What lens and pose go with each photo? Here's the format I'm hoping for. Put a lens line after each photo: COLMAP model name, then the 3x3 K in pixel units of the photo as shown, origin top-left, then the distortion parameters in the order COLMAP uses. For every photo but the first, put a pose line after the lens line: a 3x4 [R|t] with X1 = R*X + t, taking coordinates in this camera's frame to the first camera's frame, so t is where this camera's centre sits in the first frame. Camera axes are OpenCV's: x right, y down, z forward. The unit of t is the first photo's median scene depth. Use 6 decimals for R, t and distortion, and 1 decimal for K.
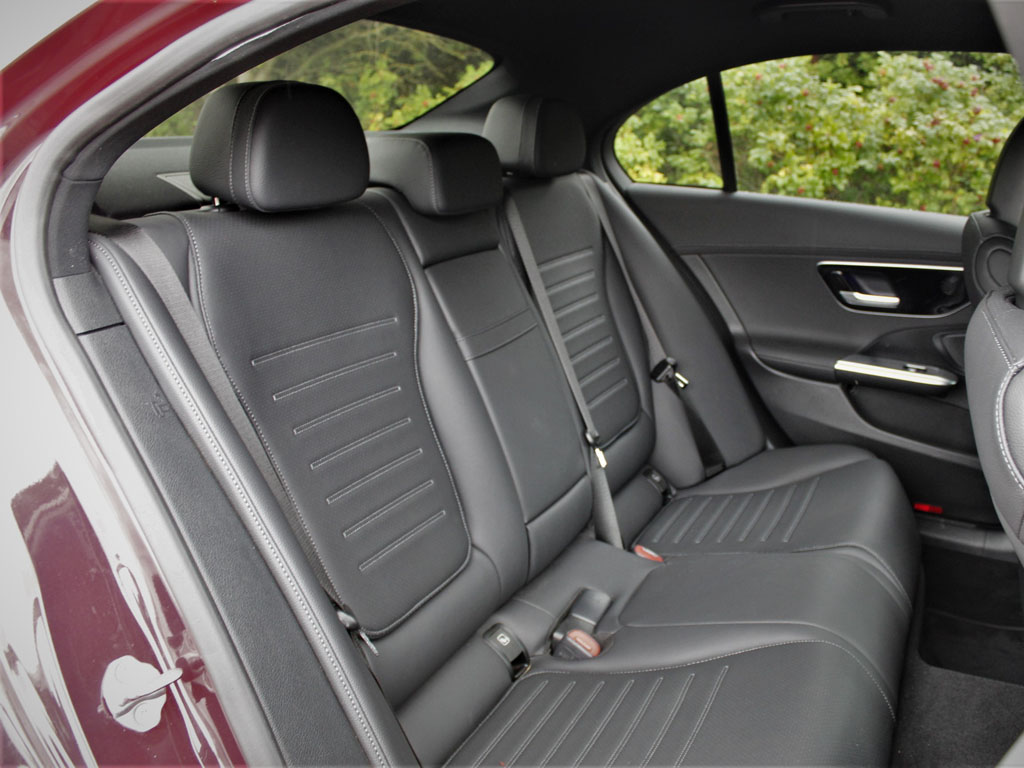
lens RADIAL K [[852.4, 0, 512.0], [0, 852.4, 384.0], [0, 0, 1]] dist [-0.141147, 0.078323]
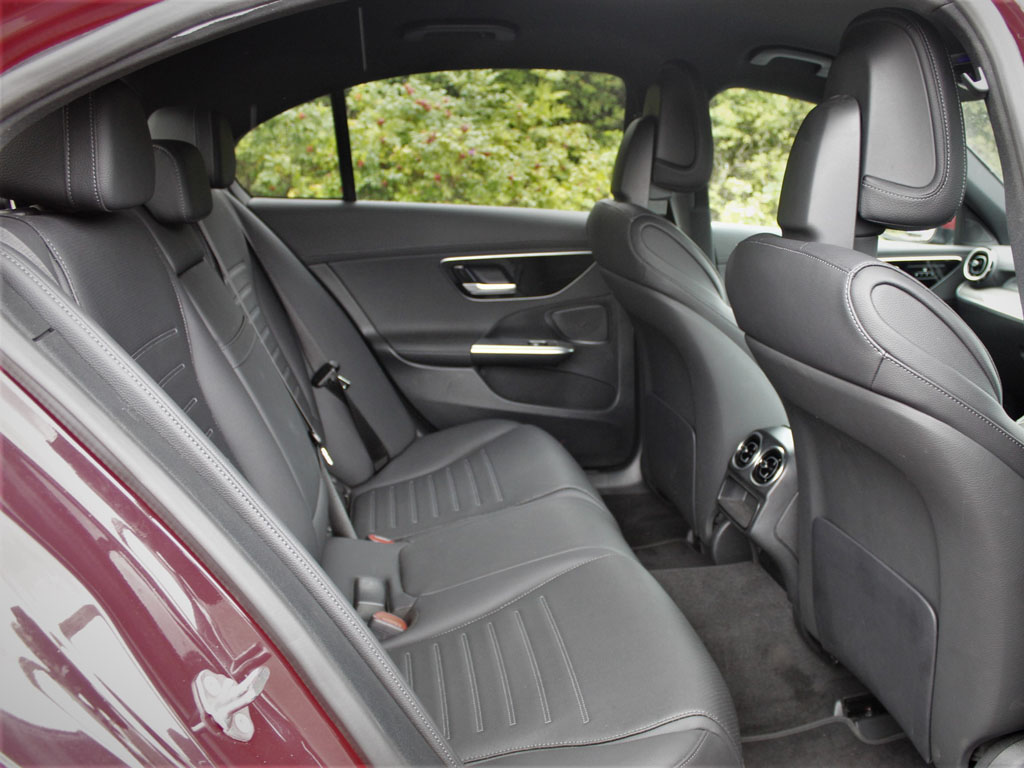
lens RADIAL K [[852.4, 0, 512.0], [0, 852.4, 384.0], [0, 0, 1]] dist [-0.141147, 0.078323]
pose [[0.847782, -0.139023, 0.511799, -0.141637], [0.152639, 0.988159, 0.015577, 0.012219], [-0.507904, 0.064915, 0.858964, 0.003538]]
